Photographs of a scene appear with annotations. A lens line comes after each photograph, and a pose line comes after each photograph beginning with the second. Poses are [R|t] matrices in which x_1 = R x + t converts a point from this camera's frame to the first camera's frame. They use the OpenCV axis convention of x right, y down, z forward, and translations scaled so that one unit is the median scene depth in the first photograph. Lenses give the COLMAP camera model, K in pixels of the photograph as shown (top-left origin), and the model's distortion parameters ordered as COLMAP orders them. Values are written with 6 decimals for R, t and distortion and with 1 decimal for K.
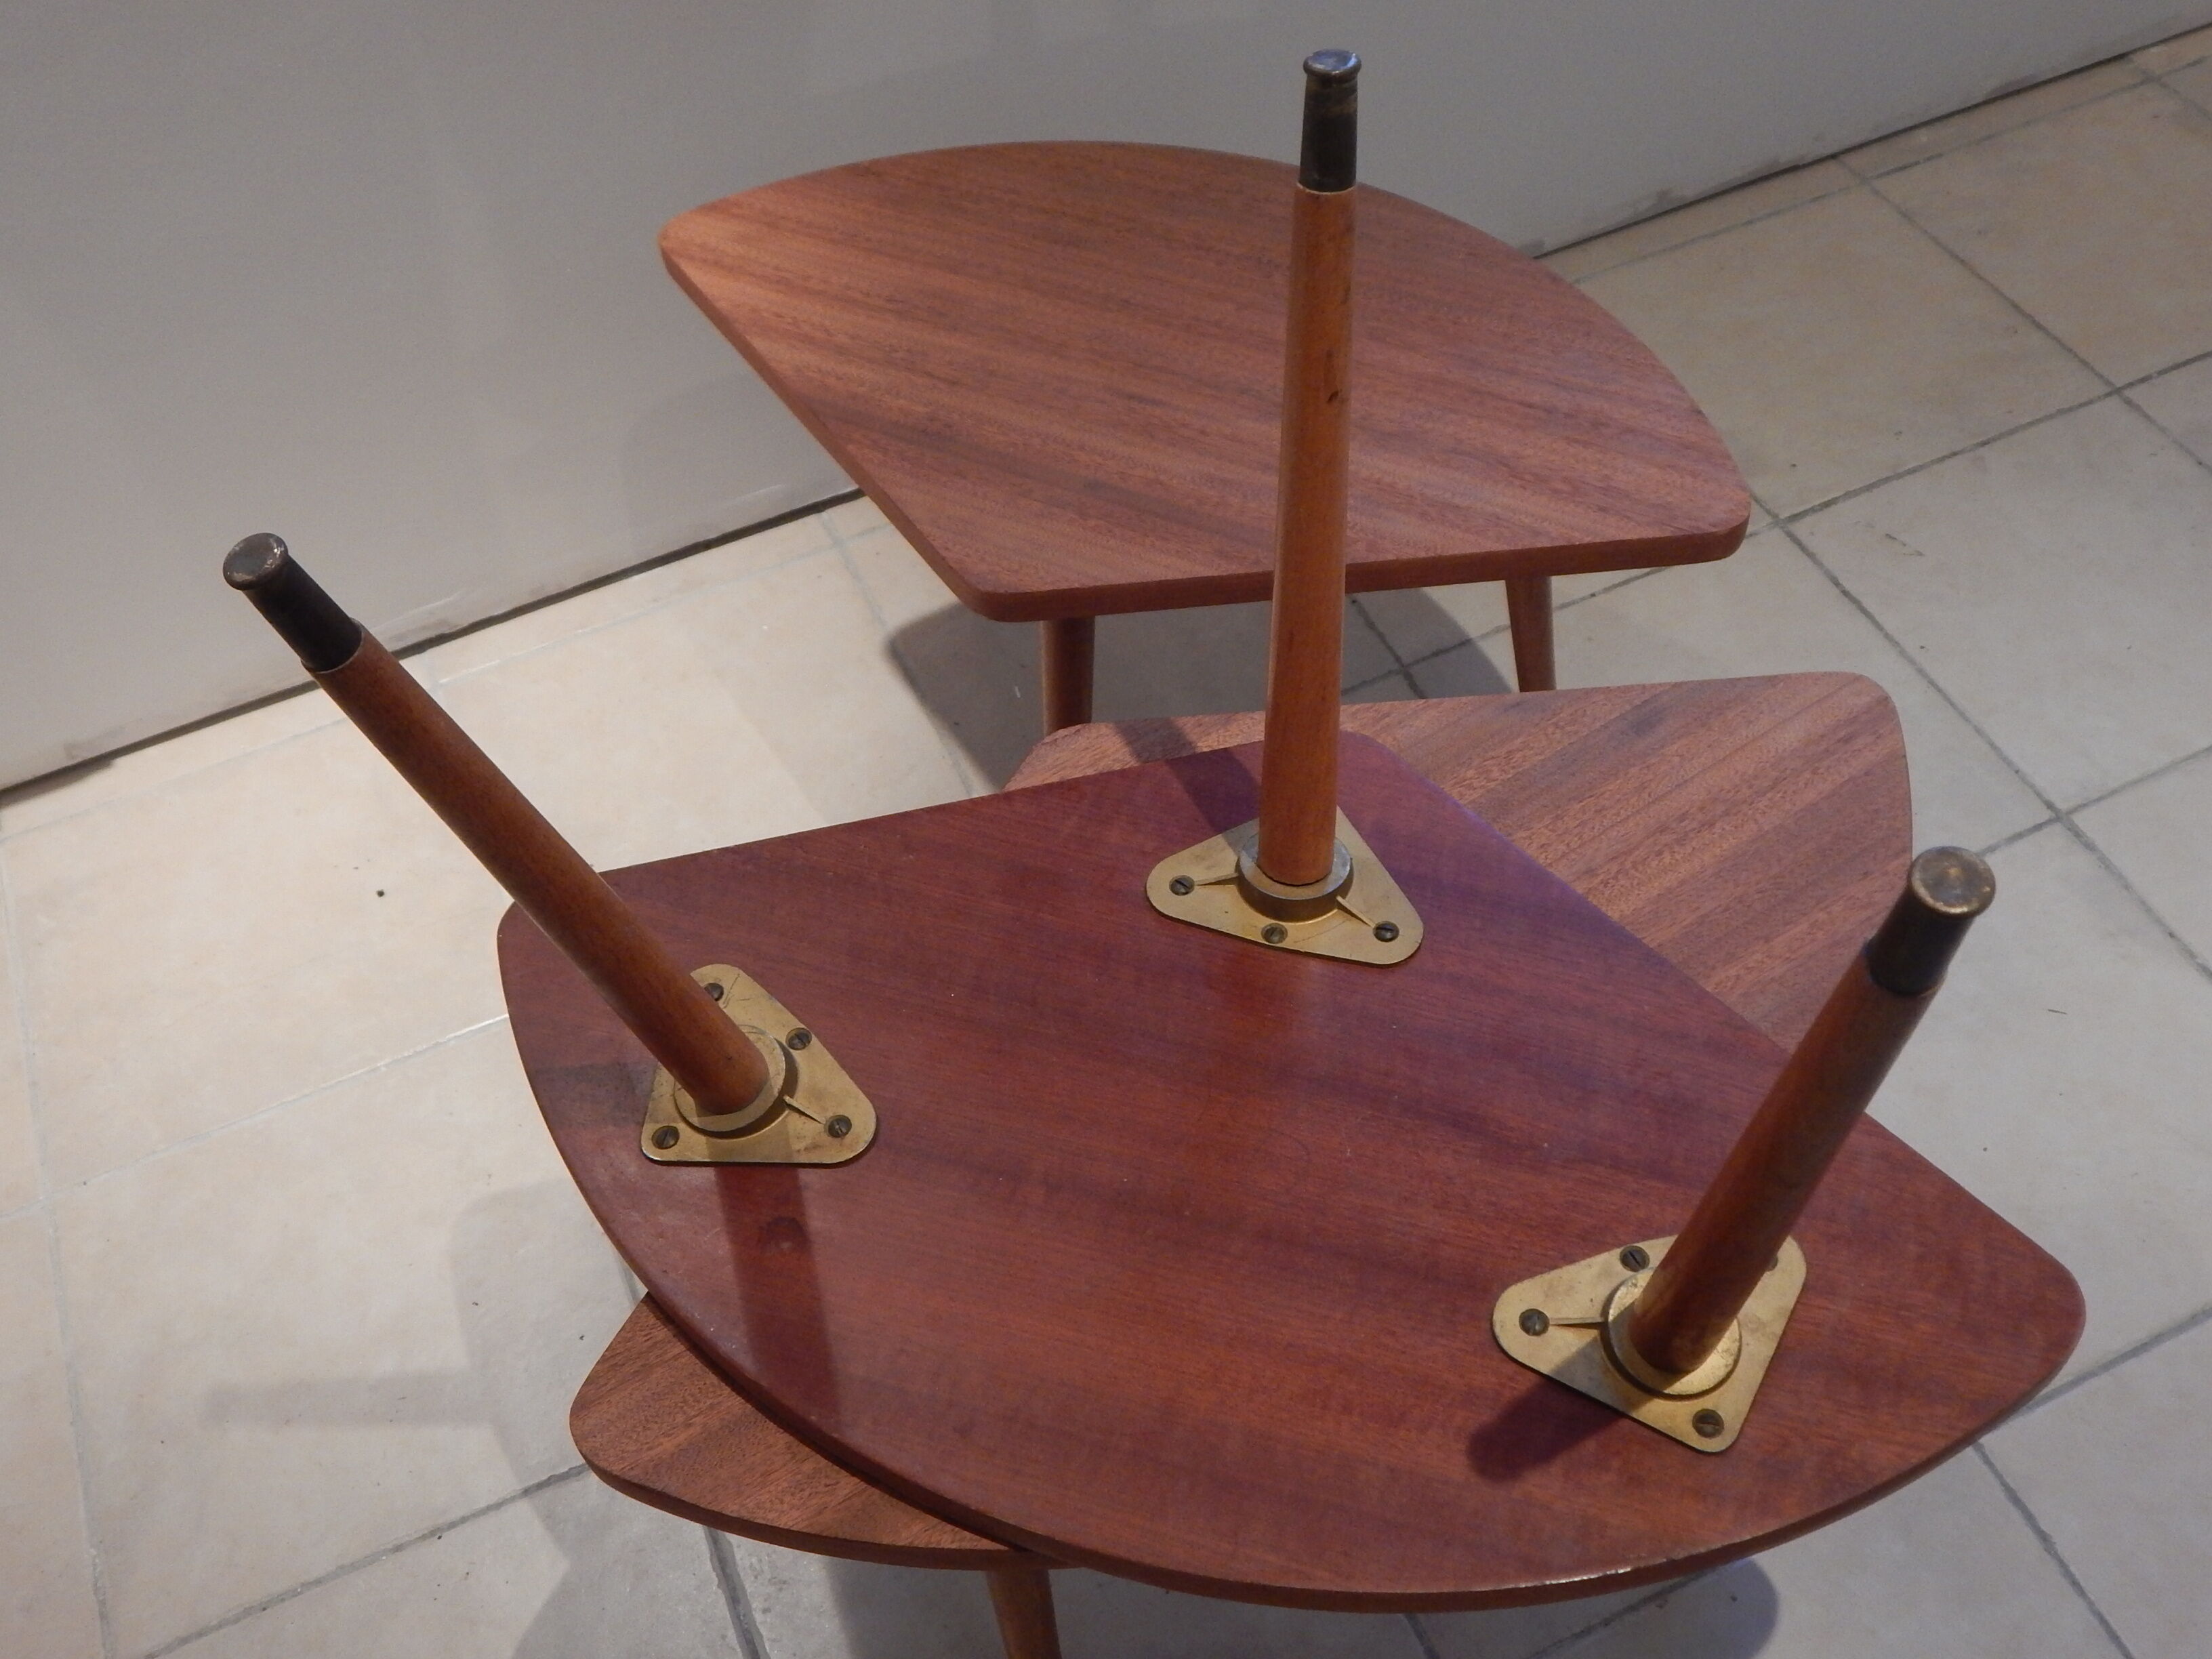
lens RADIAL K [[2151.7, 0, 1120.3], [0, 2151.7, 816.6], [0, 0, 1]] dist [-0.023714, 0.000000]
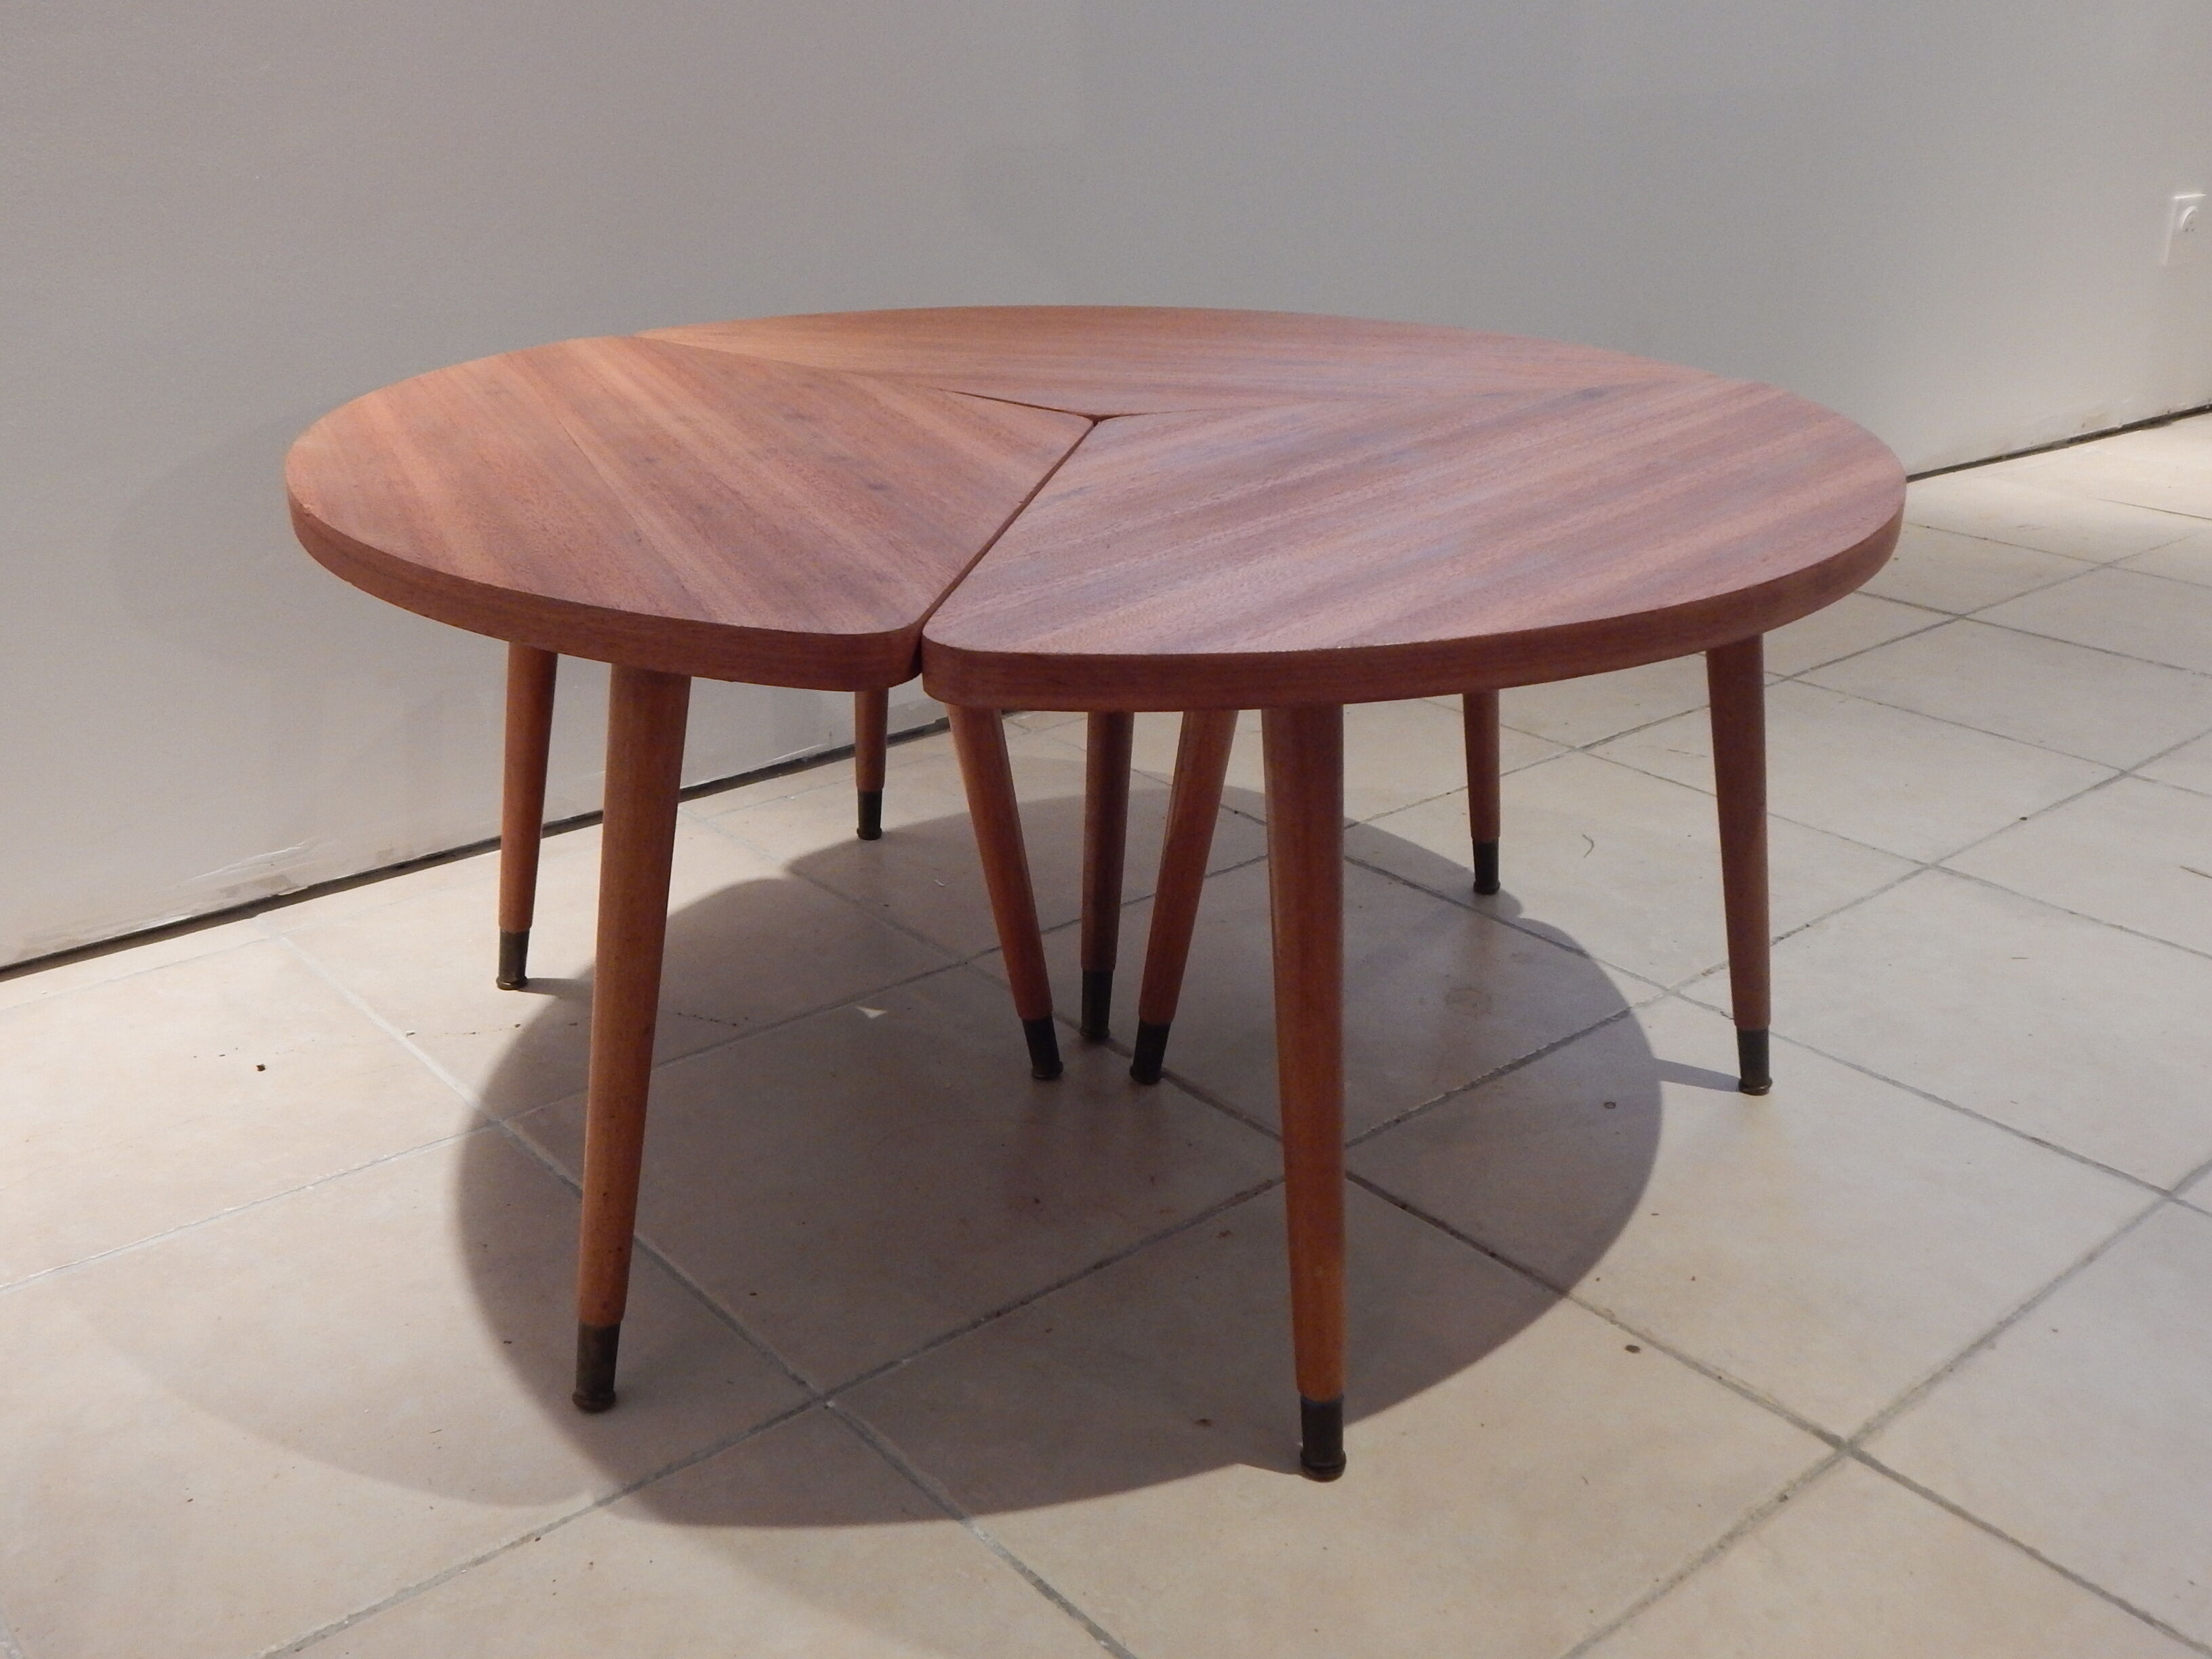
lens RADIAL K [[2151.7, 0, 1121.3], [0, 2151.7, 812.8], [0, 0, 1]] dist [-0.023714, 0.000000]
pose [[0.952834, -0.033276, 0.301661, -0.320022], [0.179570, 0.863126, -0.471983, 0.473619], [-0.244666, 0.503890, 0.828392, 0.204434]]
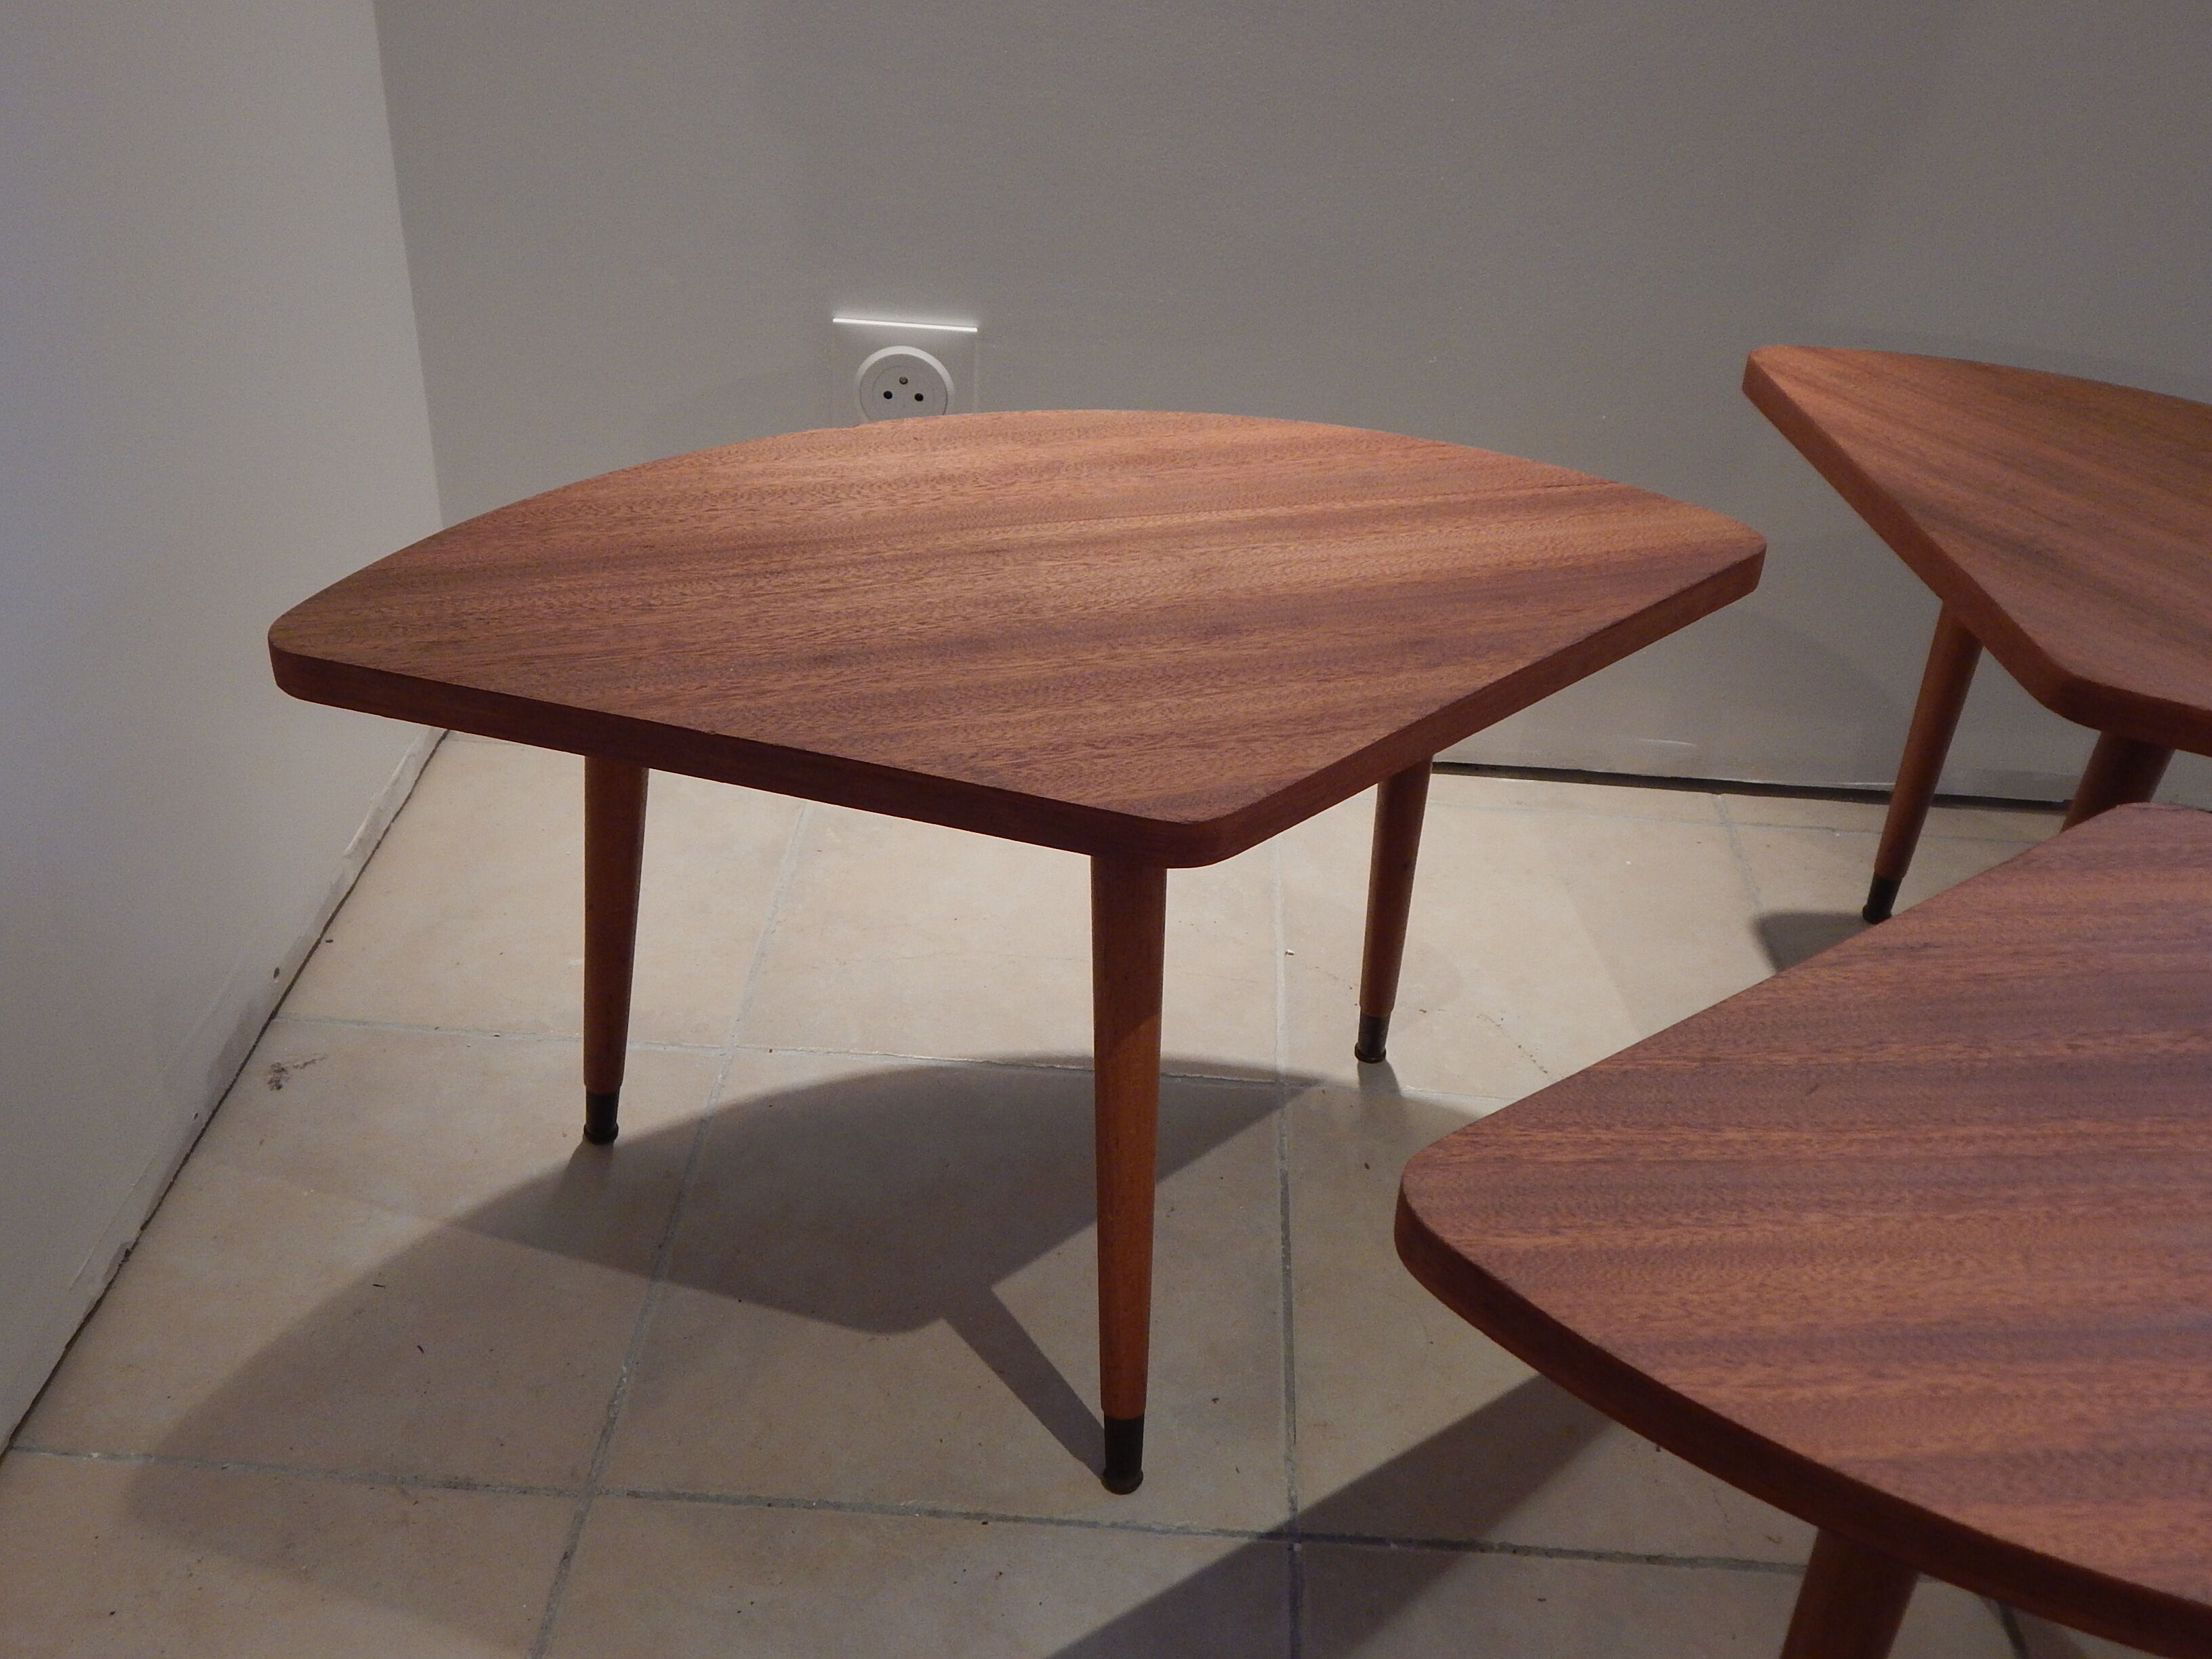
lens RADIAL K [[2151.7, 0, 1131.9], [0, 2151.7, 829.8], [0, 0, 1]] dist [-0.023714, 0.000000]
pose [[0.888810, 0.337146, -0.310403, -0.095968], [-0.416096, 0.877537, -0.238311, 0.259388], [0.192045, 0.340971, 0.920249, 0.154406]]
